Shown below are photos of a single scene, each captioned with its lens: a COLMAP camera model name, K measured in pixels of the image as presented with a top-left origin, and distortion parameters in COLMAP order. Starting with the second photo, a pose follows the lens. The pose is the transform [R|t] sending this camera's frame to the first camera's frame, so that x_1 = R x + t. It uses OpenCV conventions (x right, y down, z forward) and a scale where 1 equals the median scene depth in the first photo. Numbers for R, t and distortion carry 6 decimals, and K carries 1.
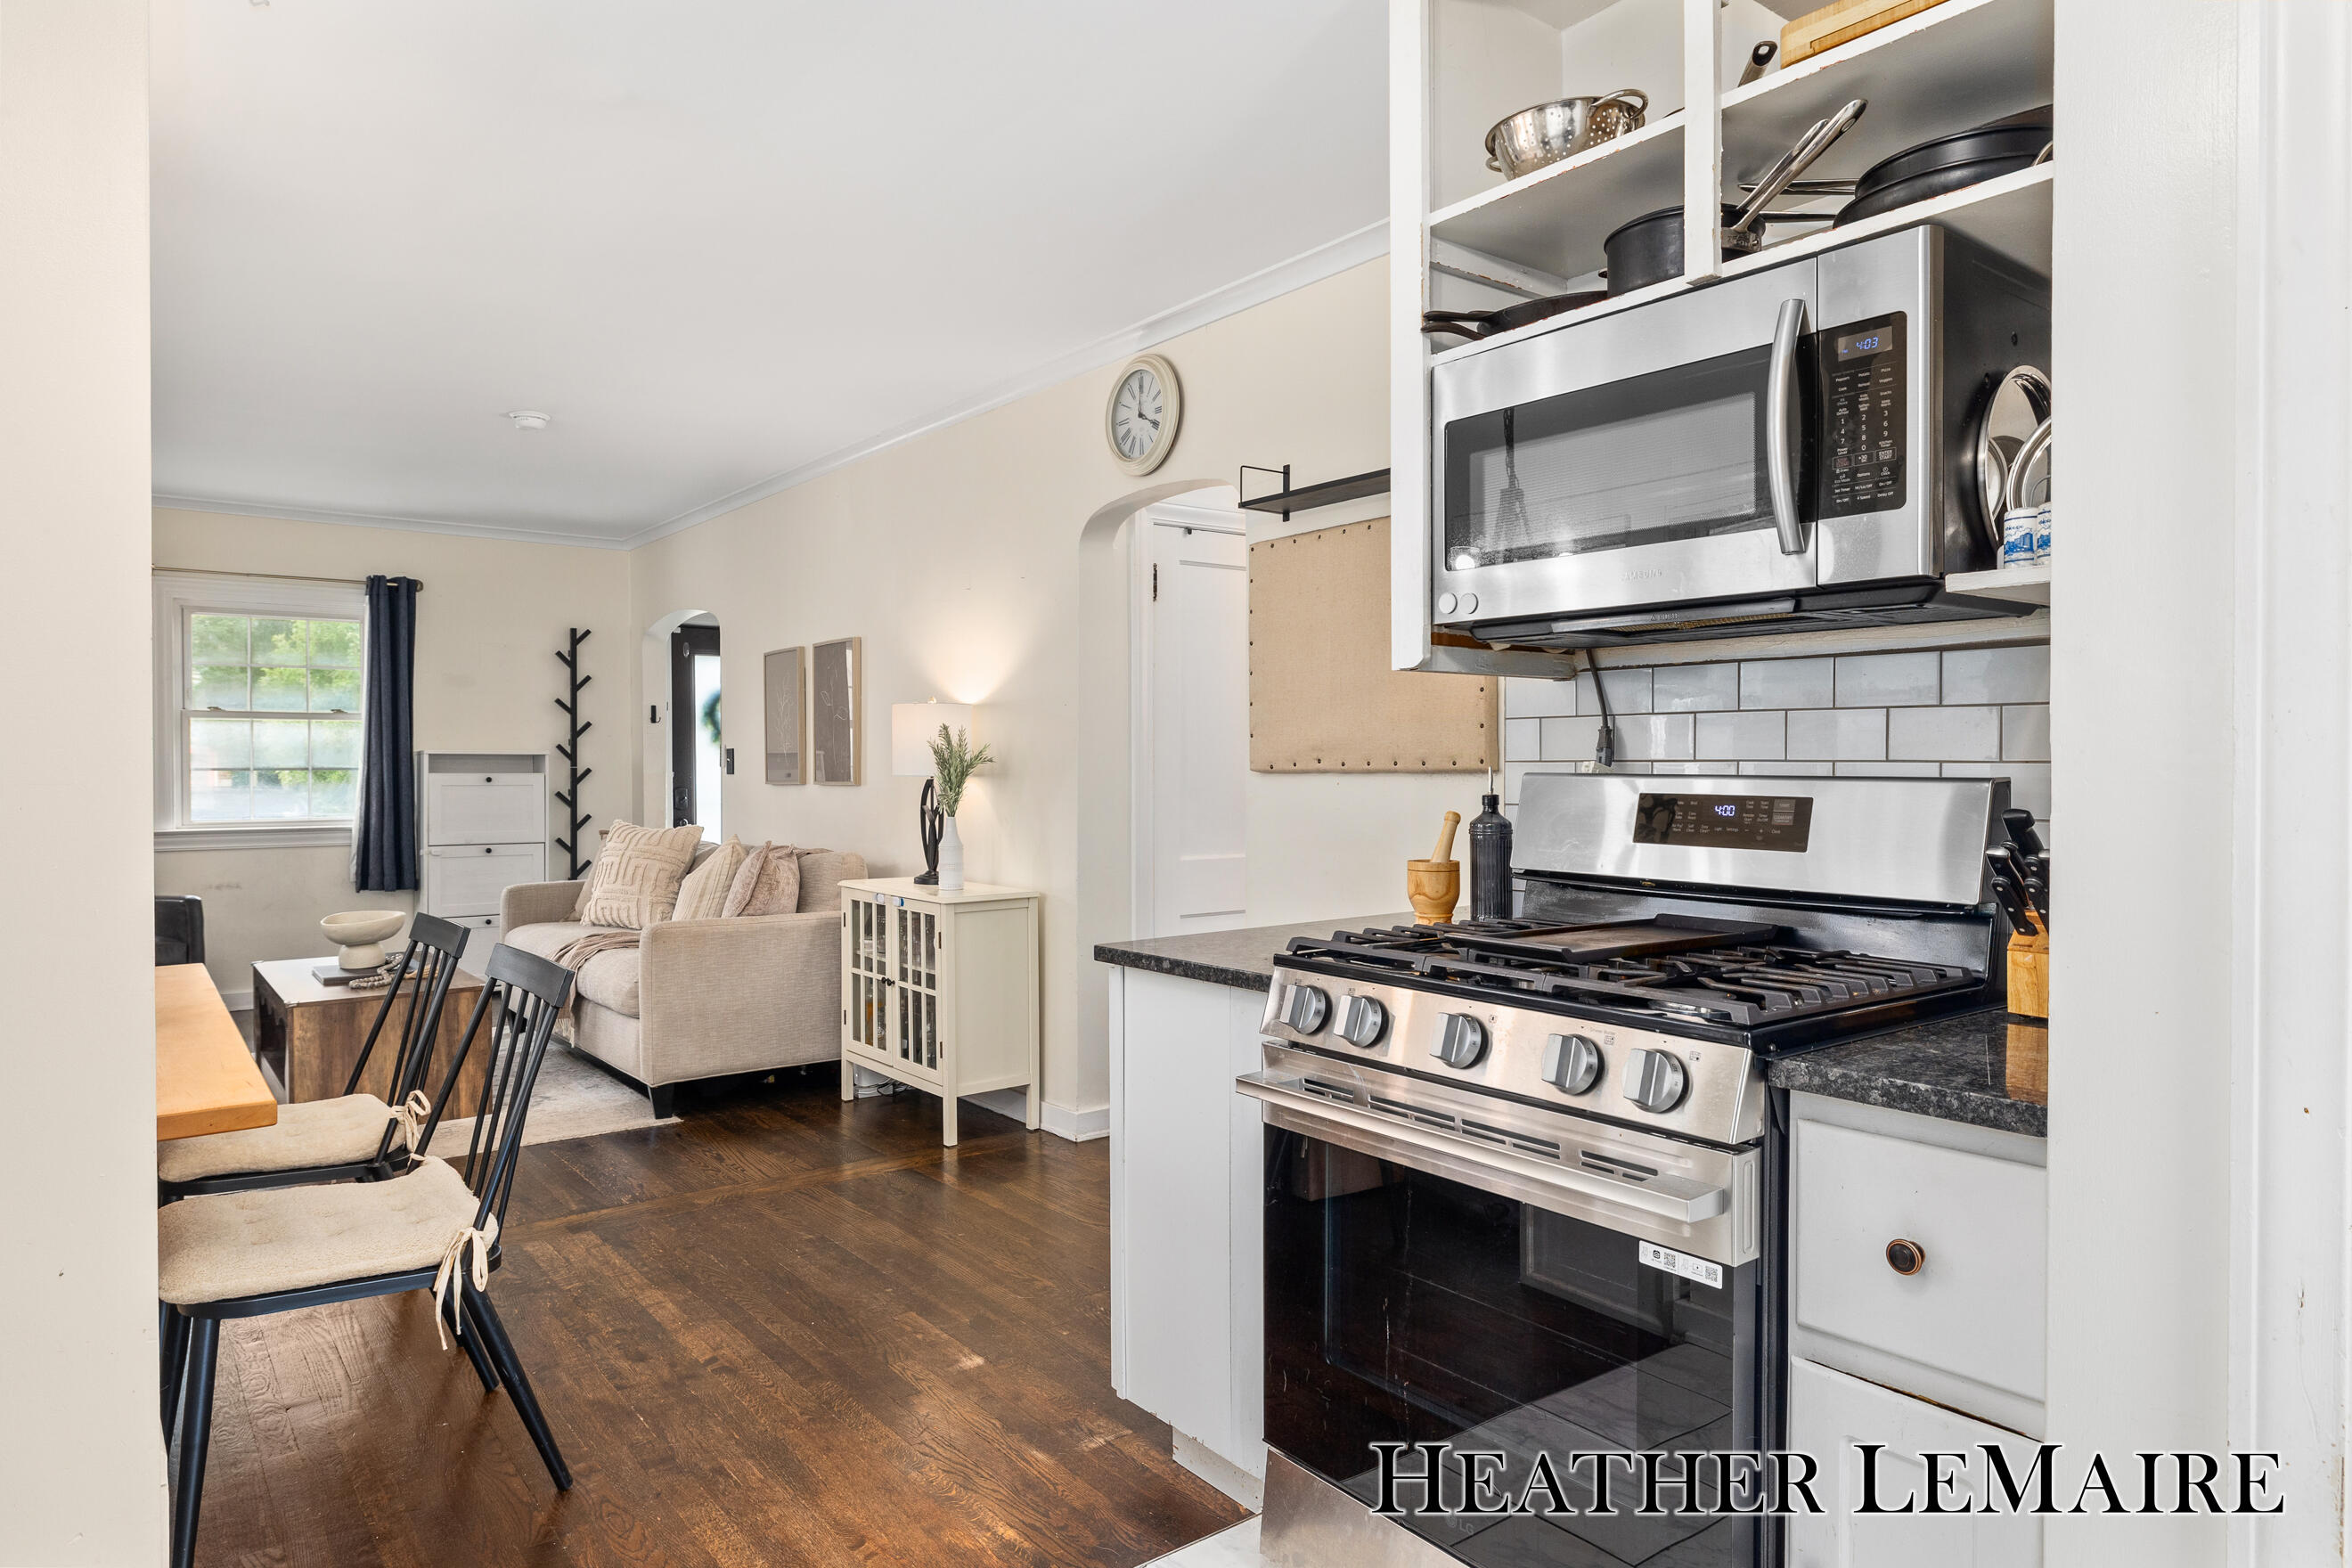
lens RADIAL K [[1385.5, 0, 1184.1], [0, 1385.5, 777.3], [0, 0, 1]] dist [-0.008274, -0.000013]
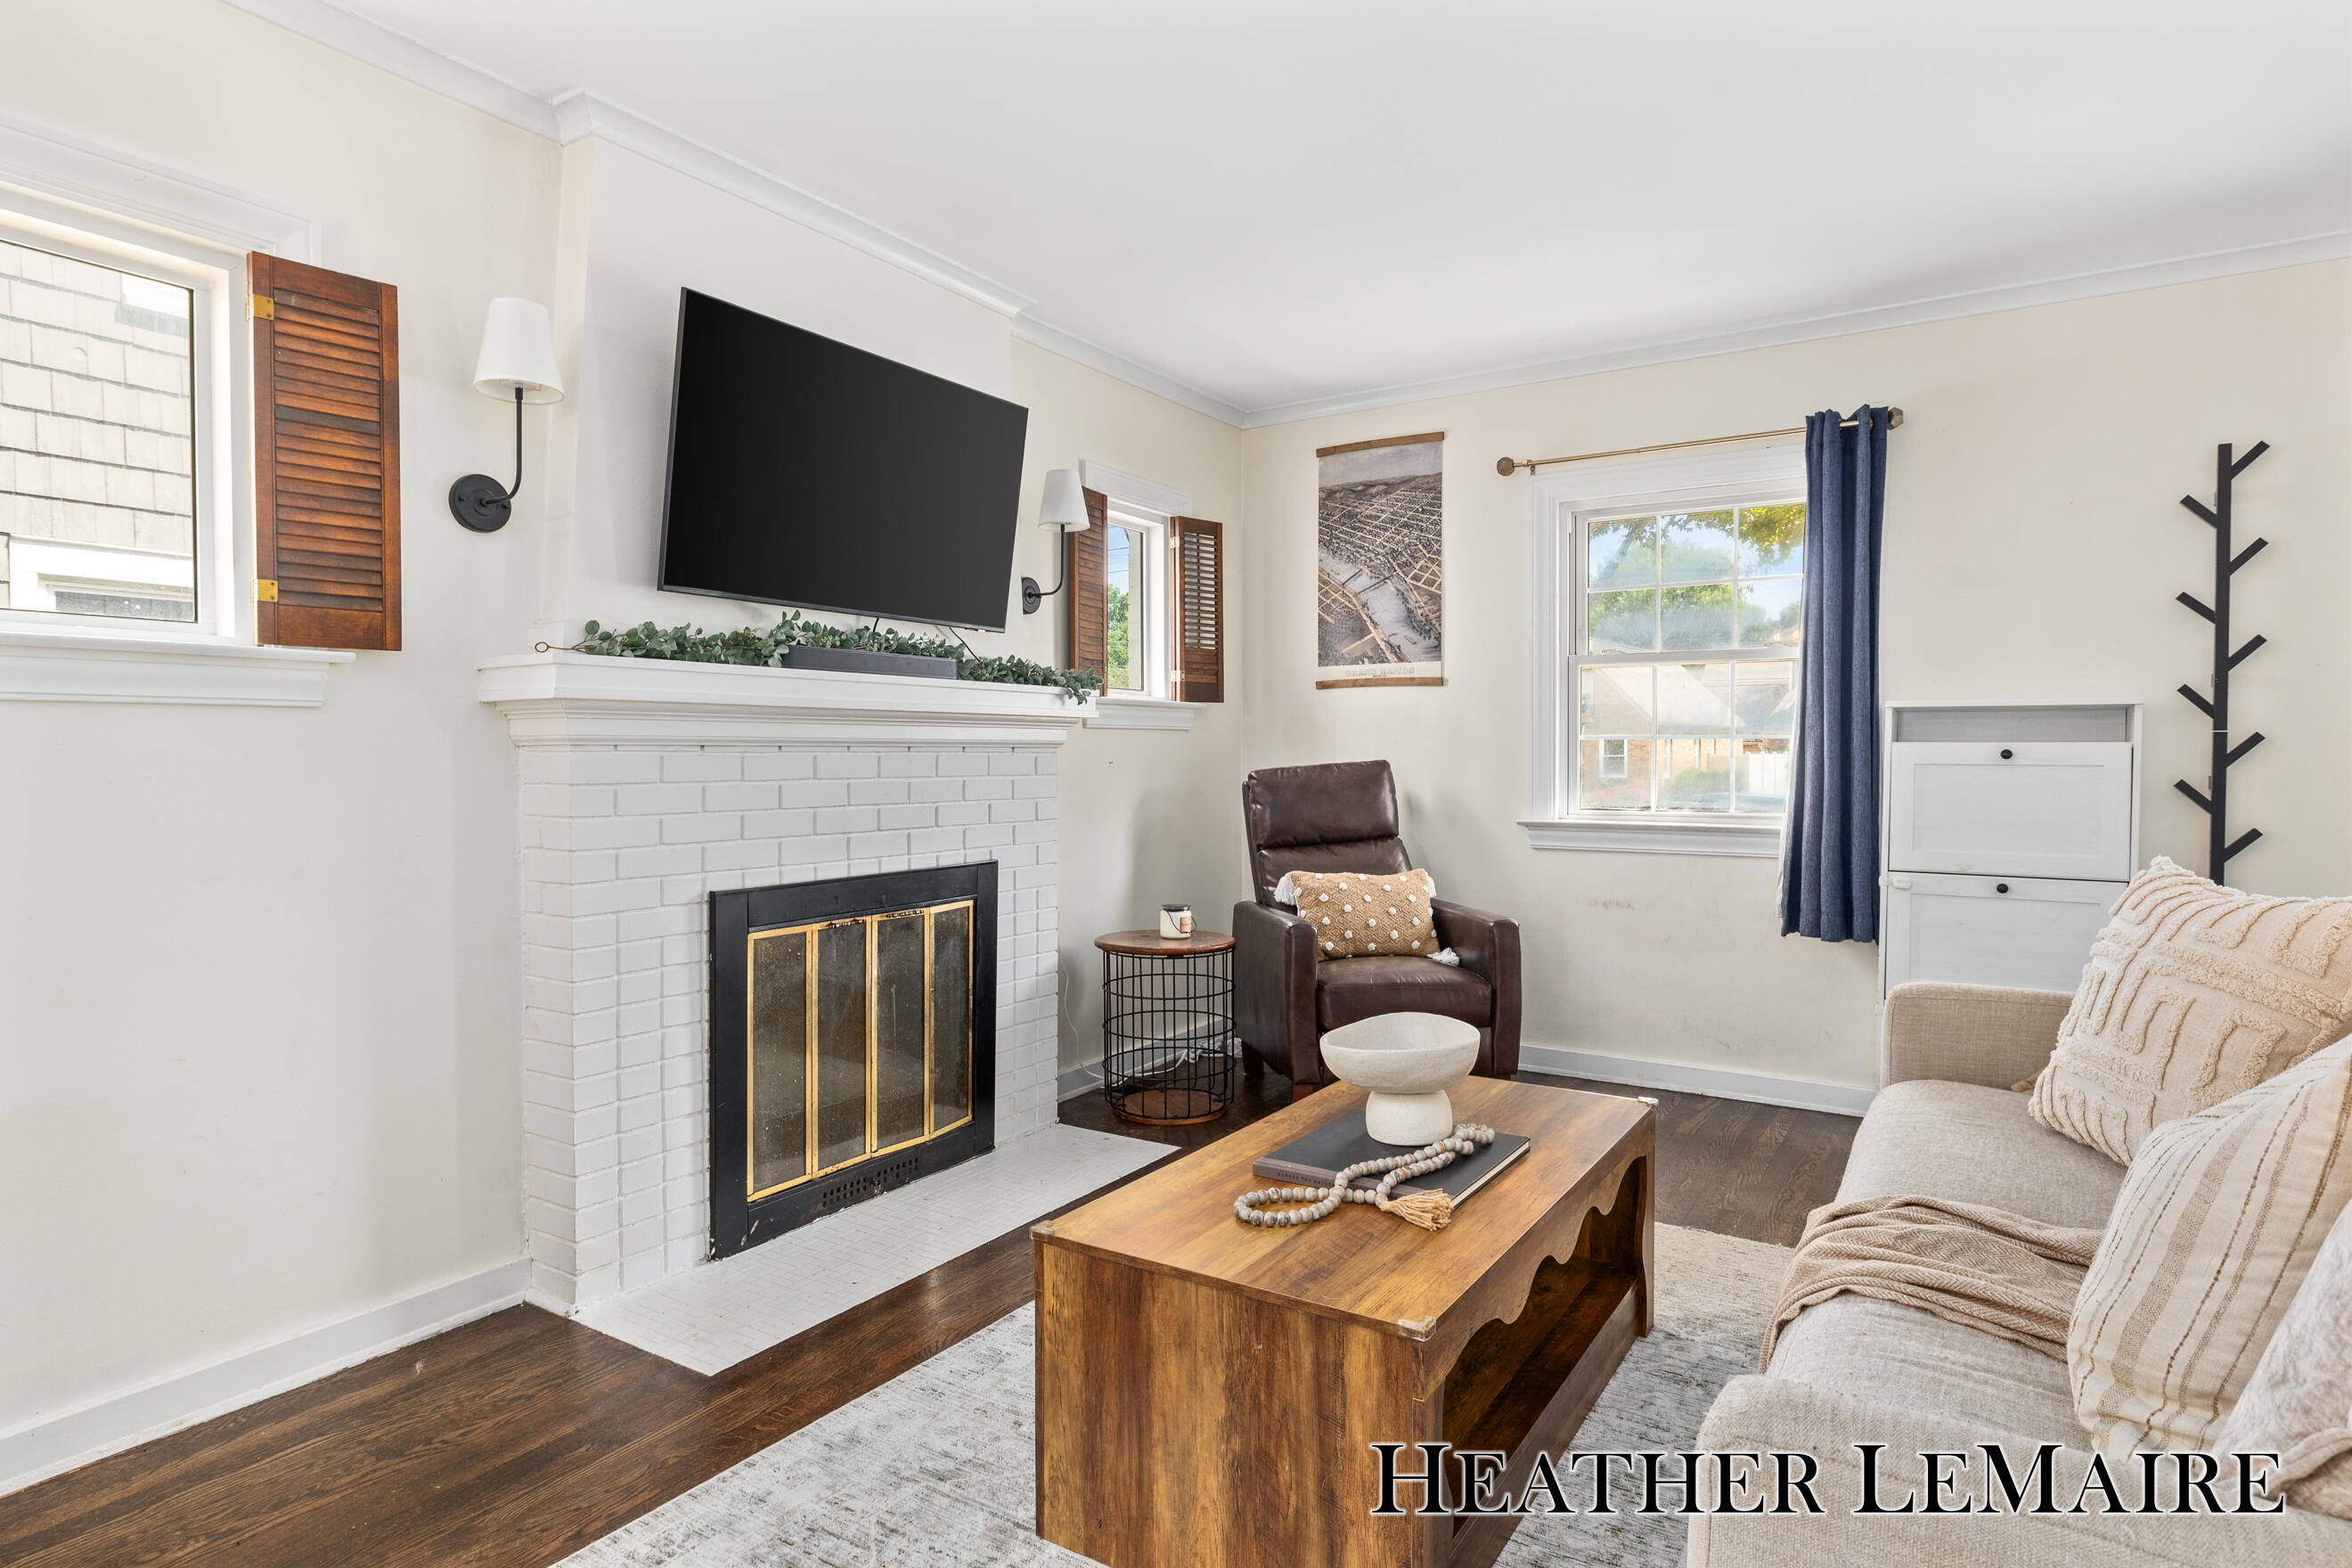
lens RADIAL K [[1279.3, 0, 1187.3], [0, 1279.3, 772.2], [0, 0, 1]] dist [0.000887, 0.001384]
pose [[0.328637, 0.018093, -0.944283, -0.144974], [-0.010740, 0.999823, 0.015420, 0.004332], [0.944395, 0.005074, 0.328773, 0.549388]]
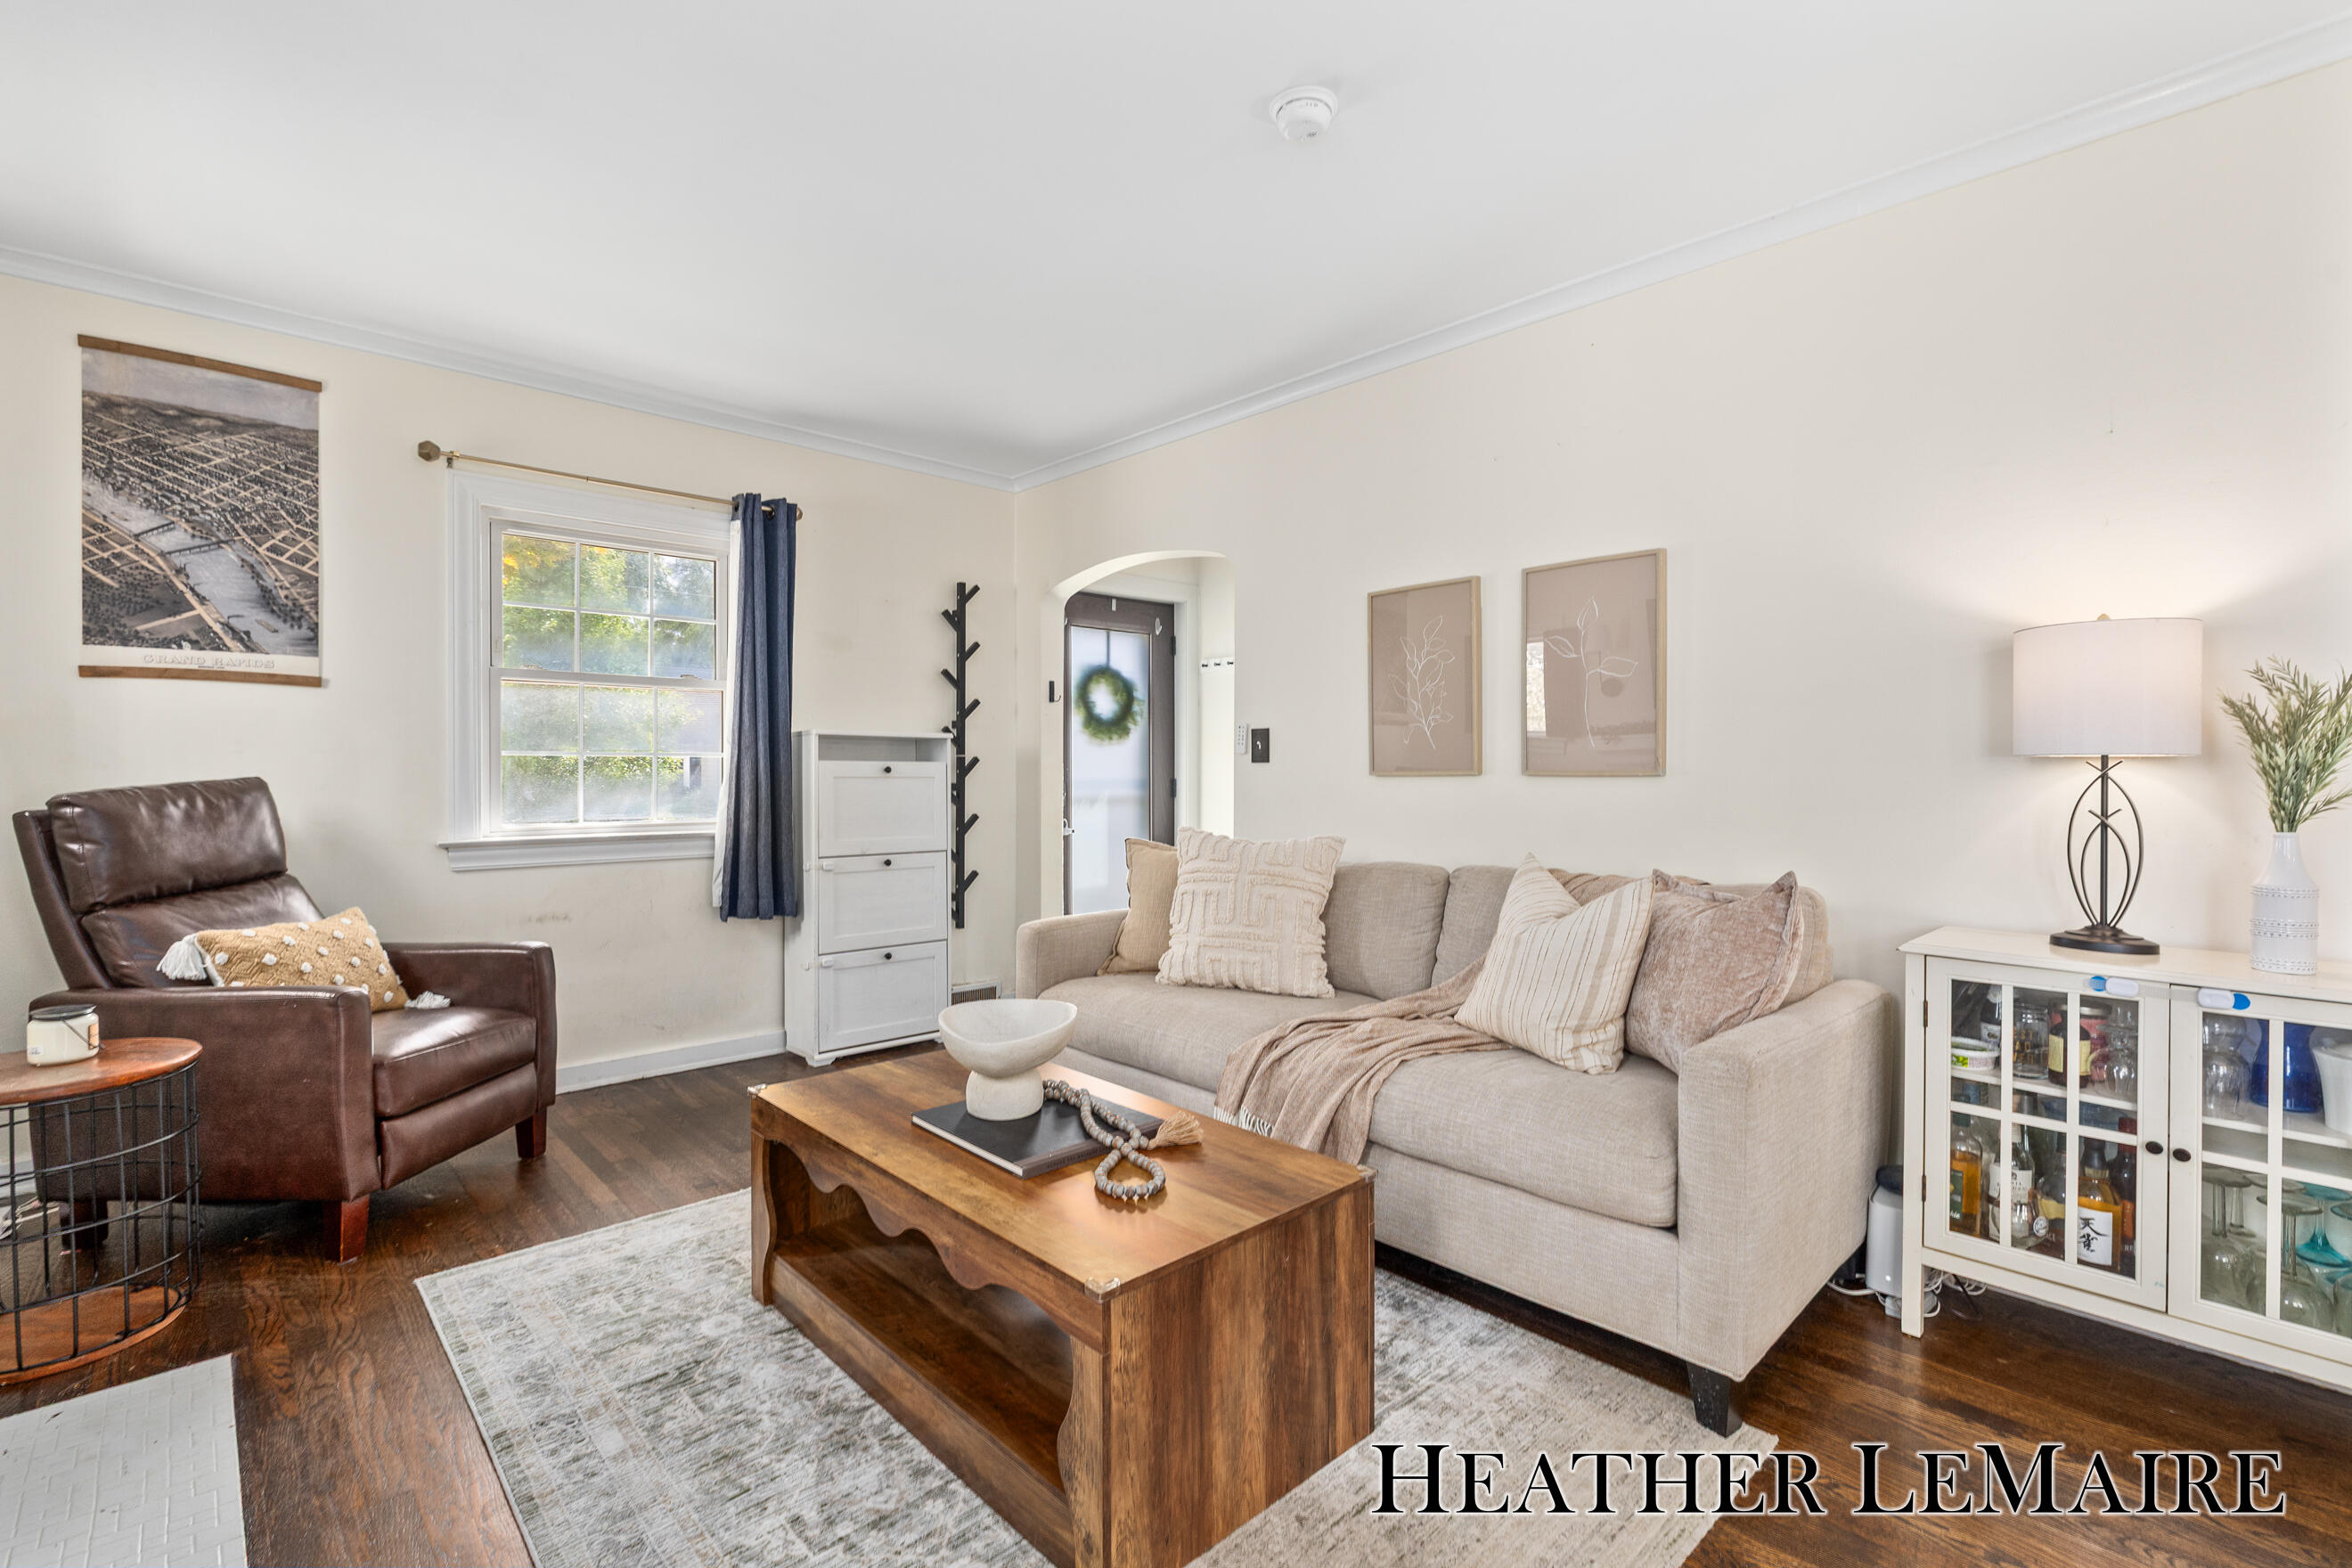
lens RADIAL K [[1047.7, 0, 1183.0], [0, 1047.7, 775.1], [0, 0, 1]] dist [-0.009847, 0.000693]
pose [[0.996264, 0.003576, 0.086282, -0.394879], [-0.003208, 0.999985, -0.004410, 0.007020], [-0.086296, 0.004117, 0.996261, 0.415281]]
